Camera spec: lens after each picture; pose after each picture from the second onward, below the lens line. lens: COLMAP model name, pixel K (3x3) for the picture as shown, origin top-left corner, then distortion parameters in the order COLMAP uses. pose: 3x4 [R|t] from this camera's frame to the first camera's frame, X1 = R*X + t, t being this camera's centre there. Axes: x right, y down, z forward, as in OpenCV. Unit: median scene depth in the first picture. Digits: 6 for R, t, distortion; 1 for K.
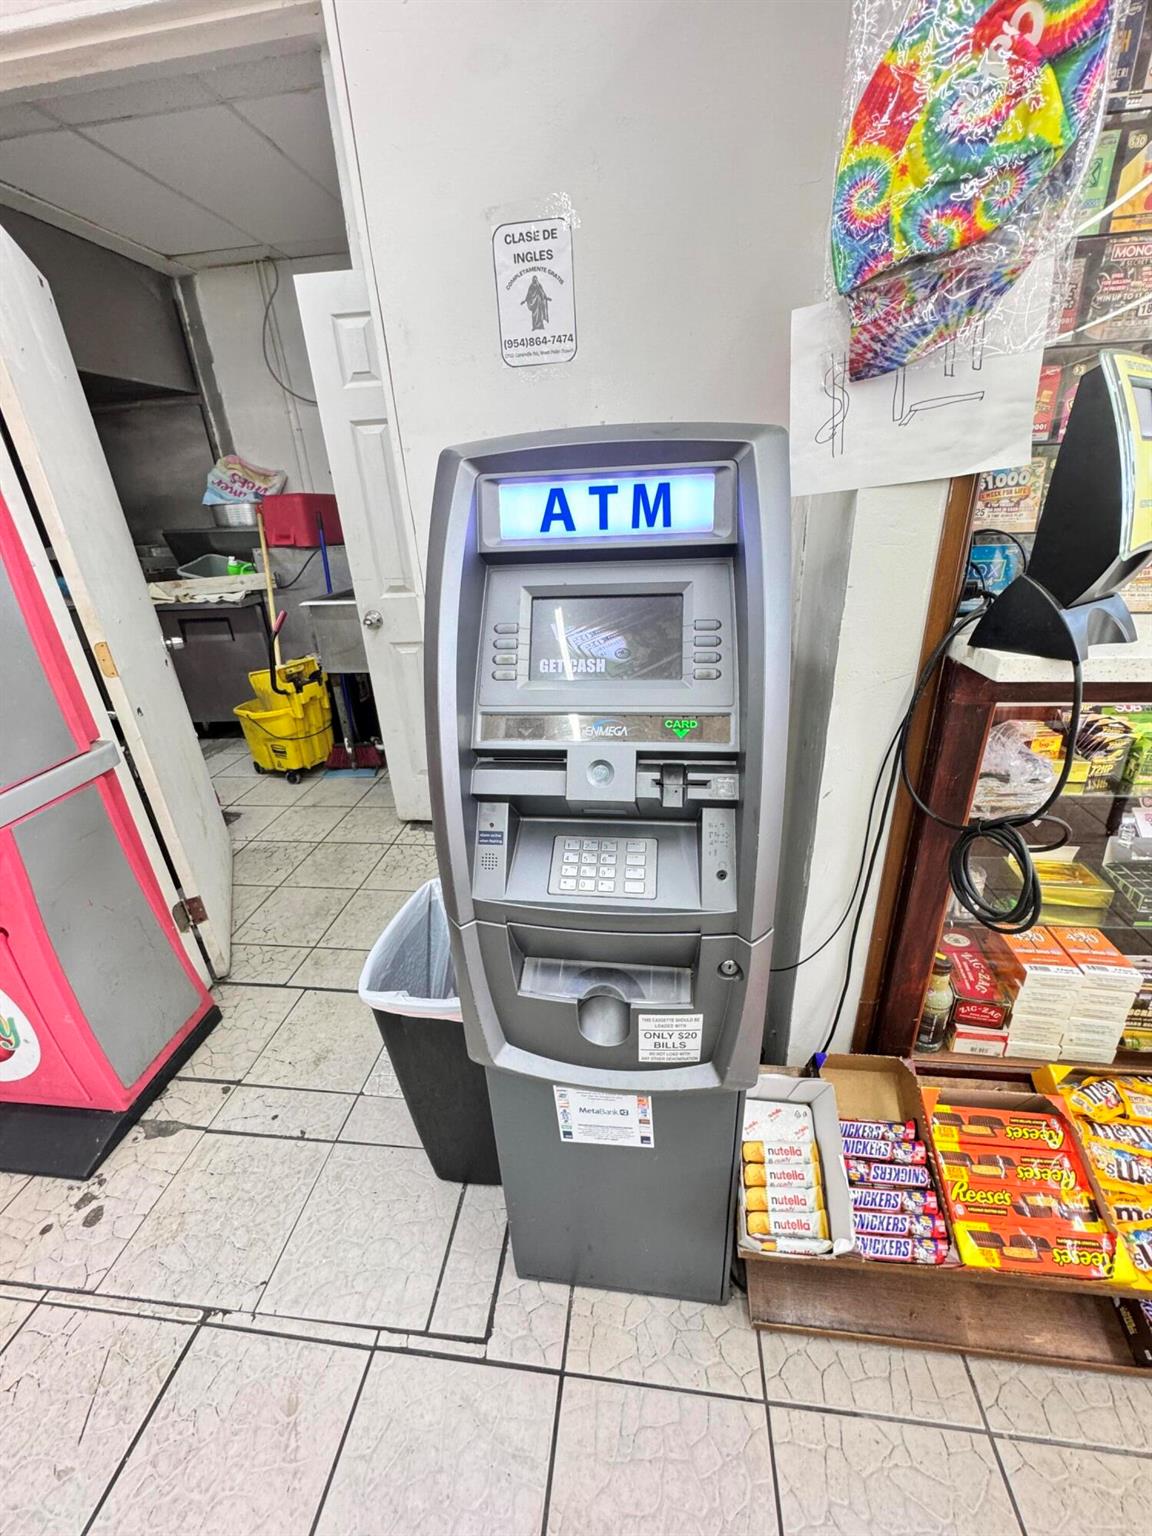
lens RADIAL K [[614.0, 0, 576.7], [0, 614.0, 766.7], [0, 0, 1]] dist [-0.002814, 0.000142]
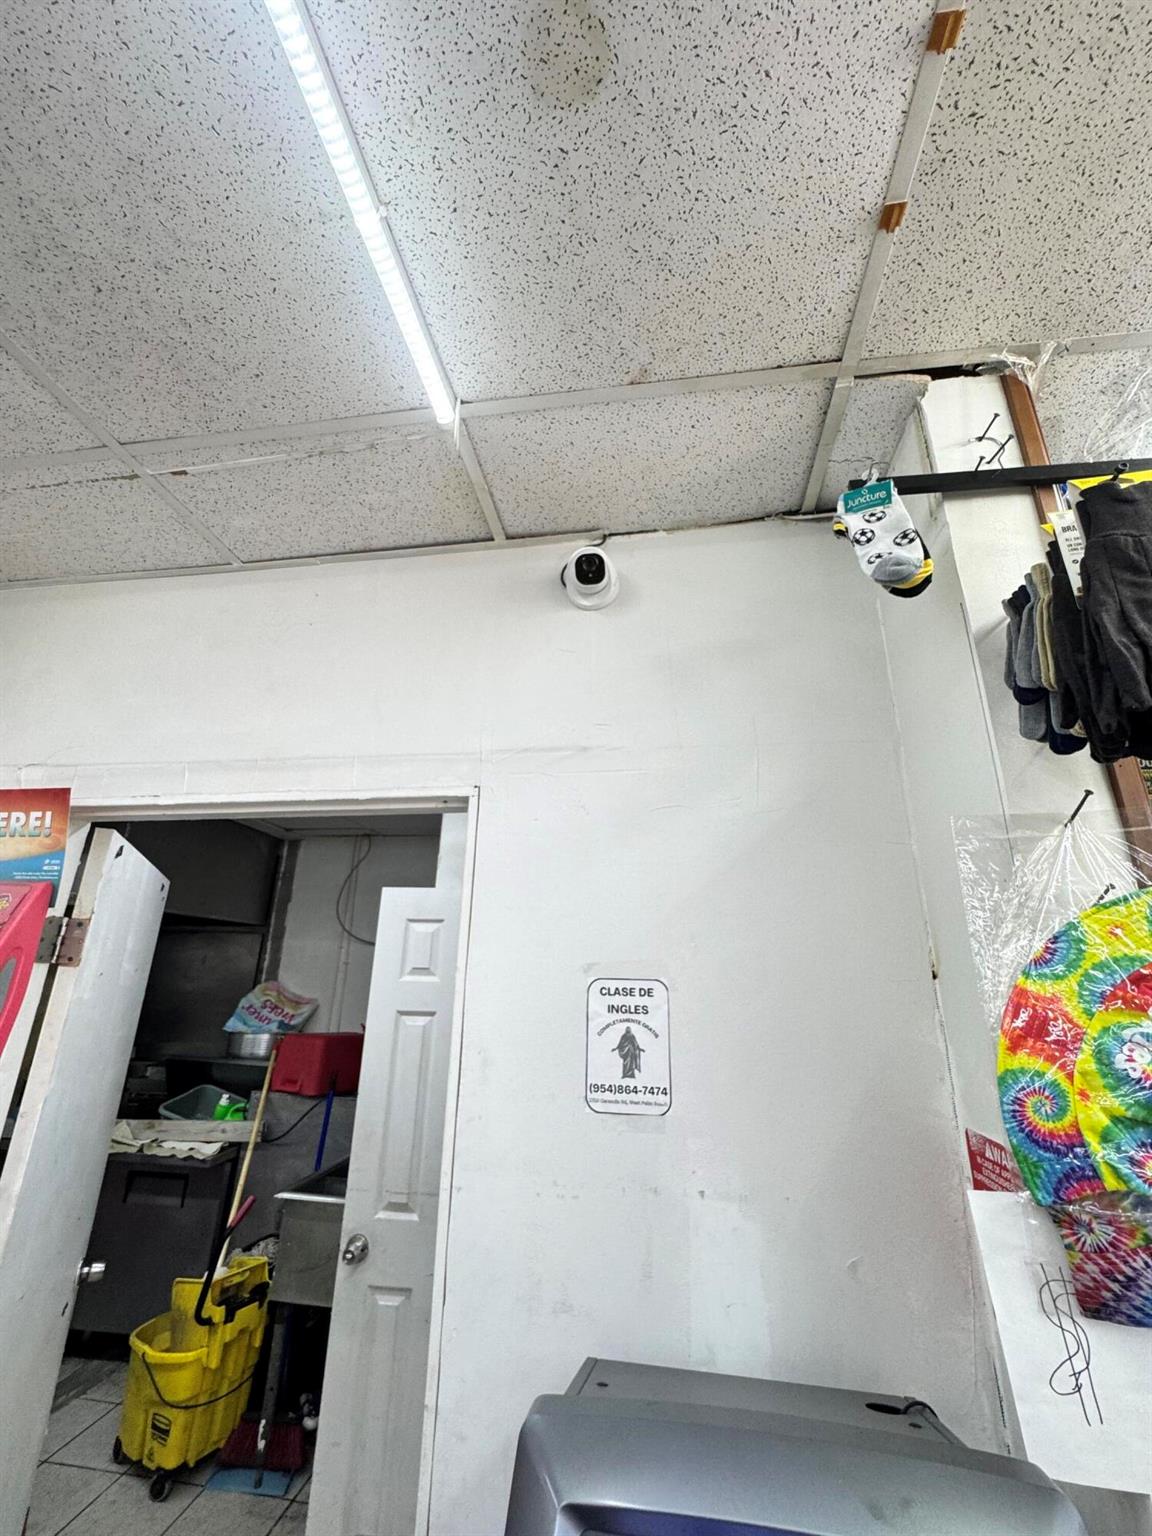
lens RADIAL K [[620.6, 0, 576.0], [0, 620.6, 768.0], [0, 0, 1]] dist [-0.001008, 0.000128]
pose [[0.997012, 0.059884, -0.048793, -0.037733], [-0.077083, 0.730431, -0.678622, -0.127044], [-0.004999, 0.680356, 0.732865, 0.001867]]
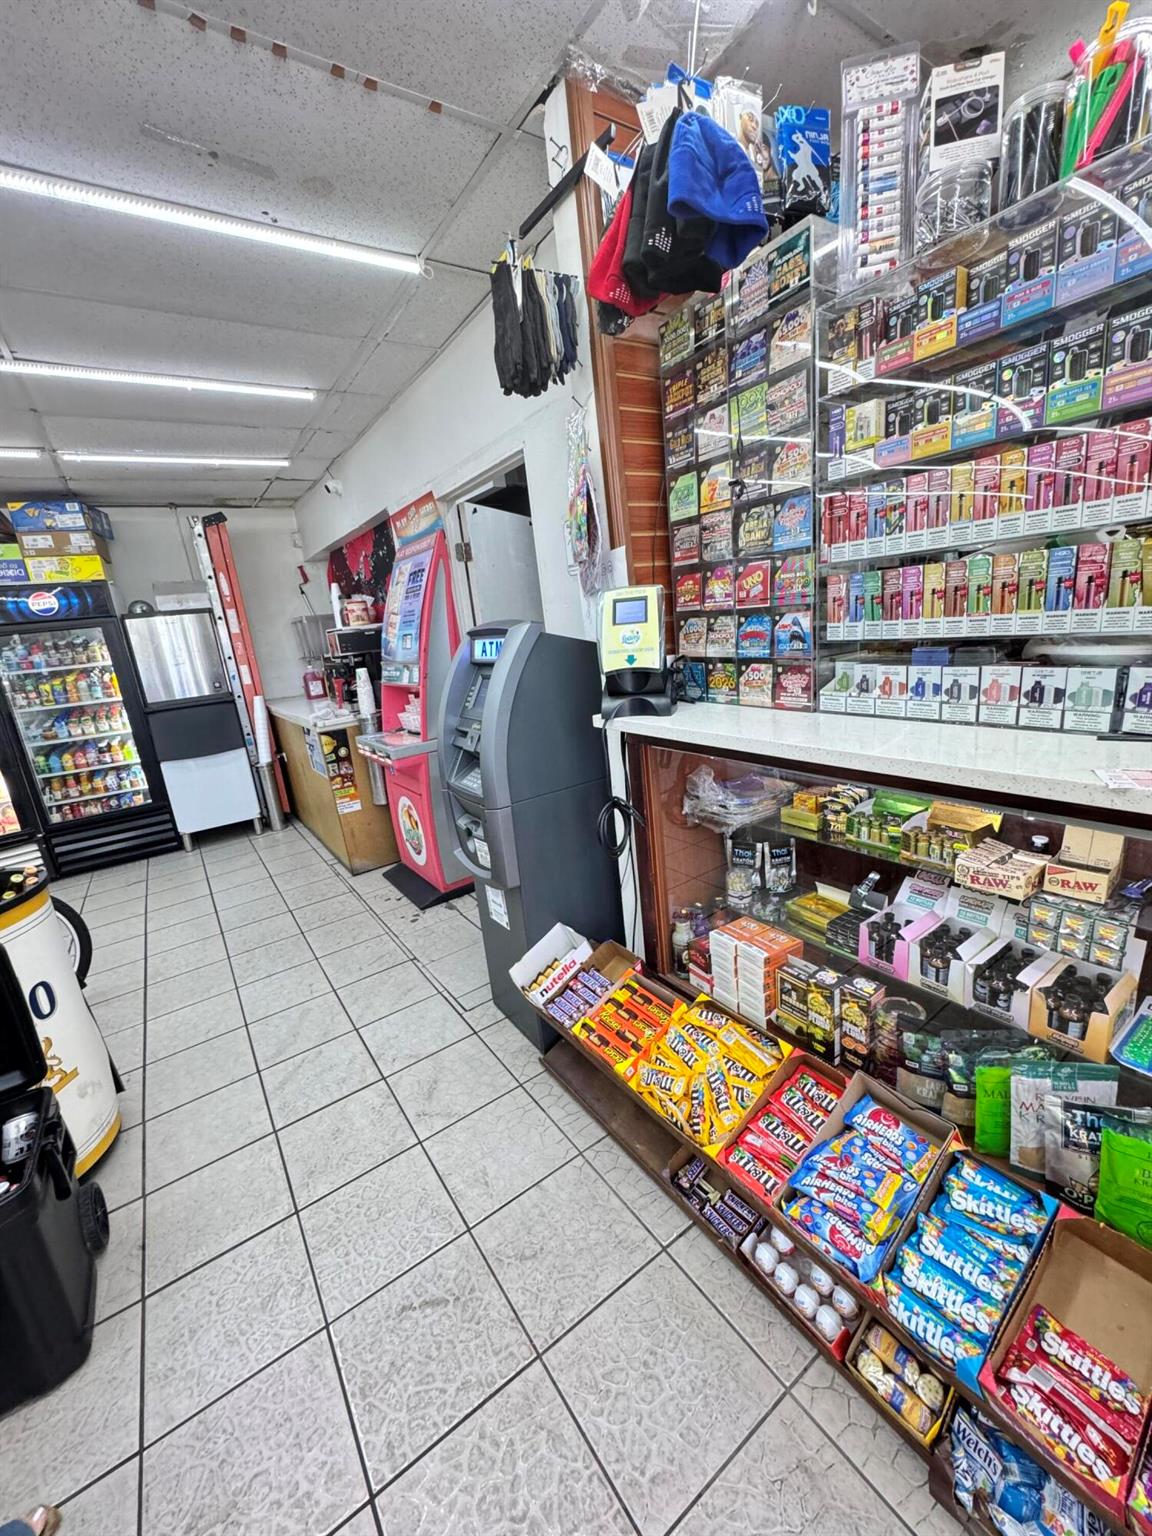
lens RADIAL K [[614.0, 0, 576.7], [0, 614.0, 766.7], [0, 0, 1]] dist [-0.002814, 0.000142]
pose [[0.665954, 0.155370, -0.729634, 0.507739], [-0.230893, 0.972973, -0.003554, 0.004830], [0.709362, 0.170834, 0.683829, -0.116146]]
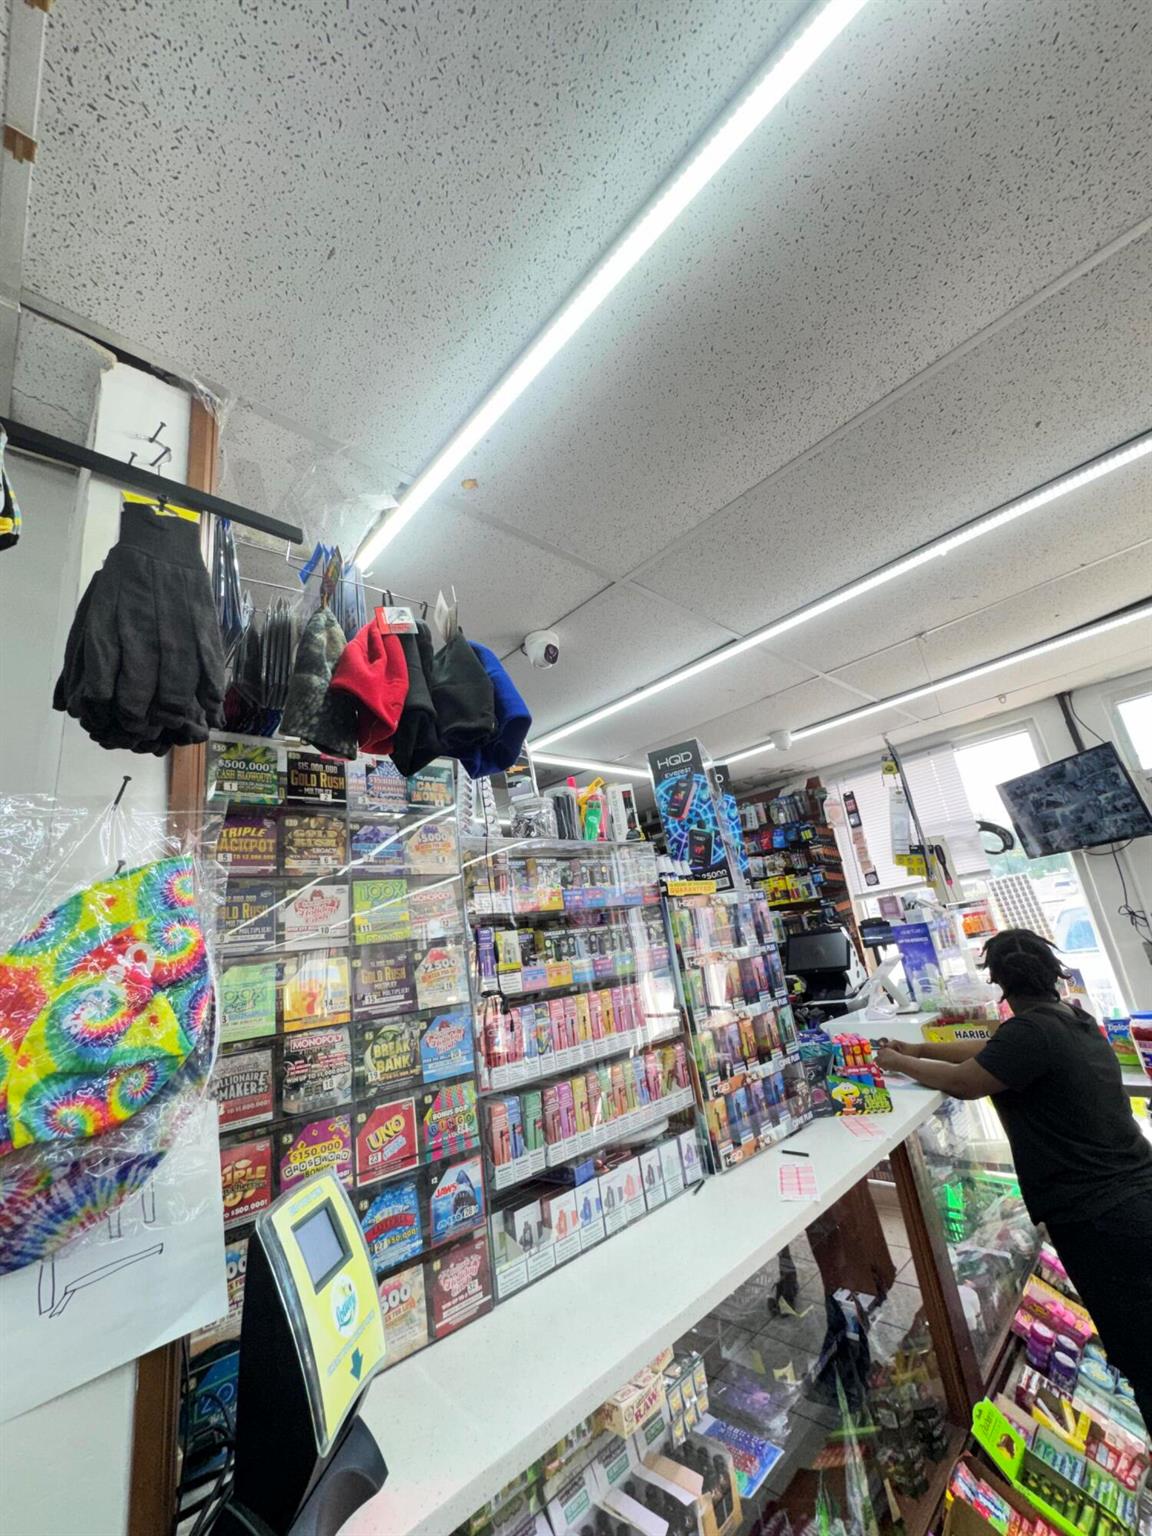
lens RADIAL K [[614.0, 0, 576.7], [0, 614.0, 766.7], [0, 0, 1]] dist [-0.002814, 0.000142]
pose [[0.633062, 0.188324, 0.750844, 0.055289], [0.402364, 0.748580, -0.527003, -0.093577], [-0.661314, 0.635738, 0.398122, -0.042054]]
